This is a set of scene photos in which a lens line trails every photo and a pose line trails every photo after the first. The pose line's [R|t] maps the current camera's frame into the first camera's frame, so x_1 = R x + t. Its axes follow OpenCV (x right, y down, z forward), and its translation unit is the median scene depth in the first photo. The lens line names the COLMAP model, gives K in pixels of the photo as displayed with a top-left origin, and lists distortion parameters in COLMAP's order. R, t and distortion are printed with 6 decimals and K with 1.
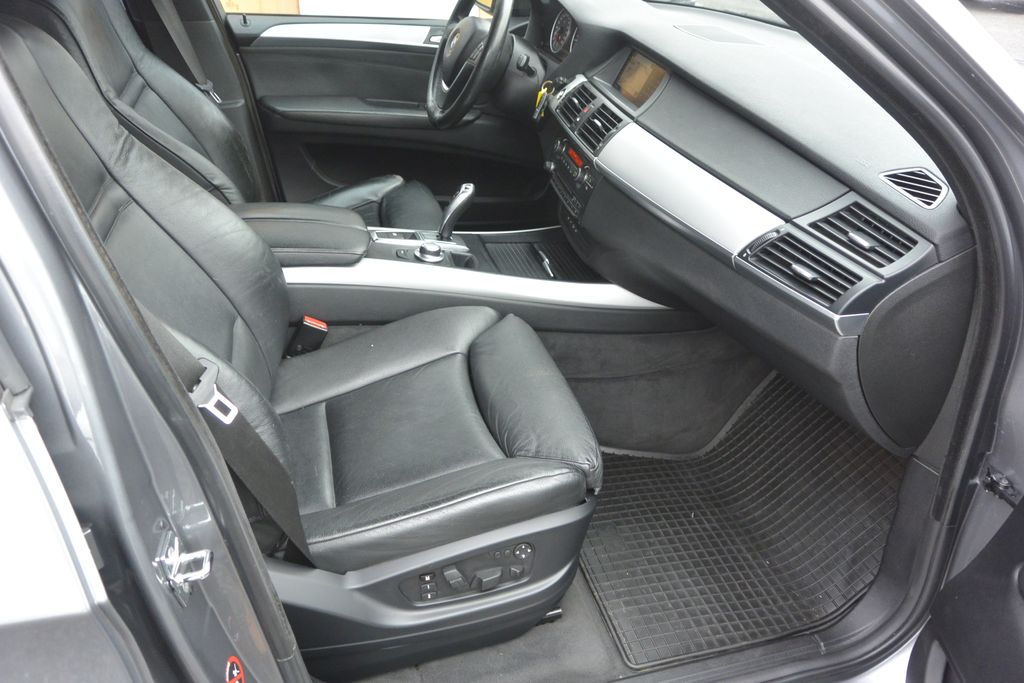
lens RADIAL K [[777.3, 0, 504.5], [0, 777.3, 341.5], [0, 0, 1]] dist [-0.009683, 0.020431]
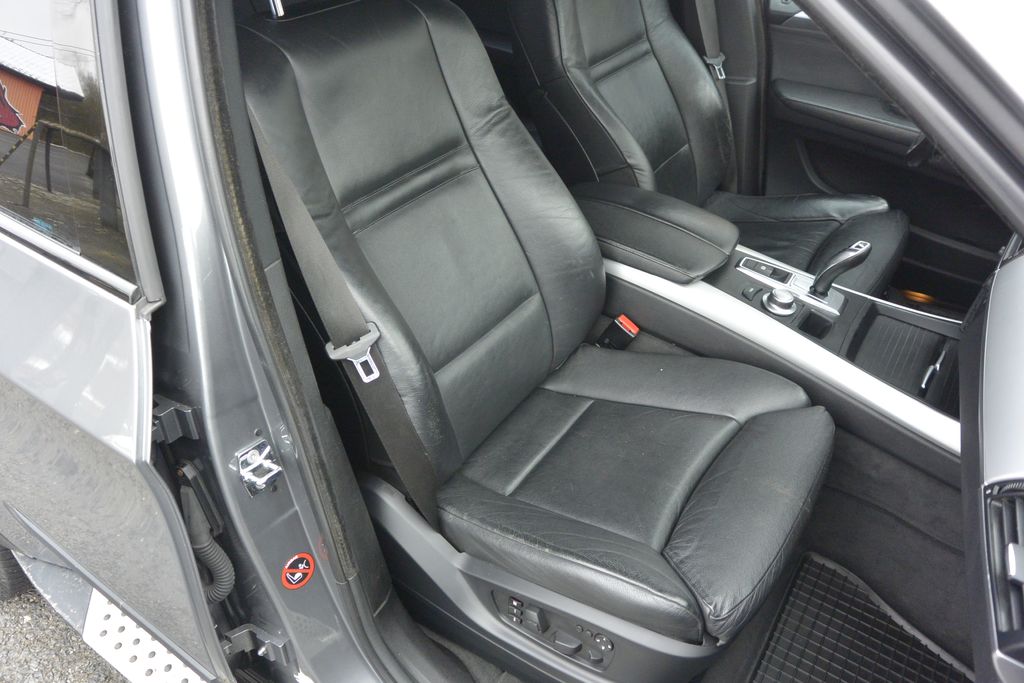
lens RADIAL K [[777.3, 0, 511.8], [0, 777.3, 342.3], [0, 0, 1]] dist [-0.009683, 0.020431]
pose [[0.657783, 0.406885, -0.633850, 0.309416], [-0.354944, 0.909686, 0.215605, -0.170719], [0.664331, 0.083160, 0.742797, 0.166267]]
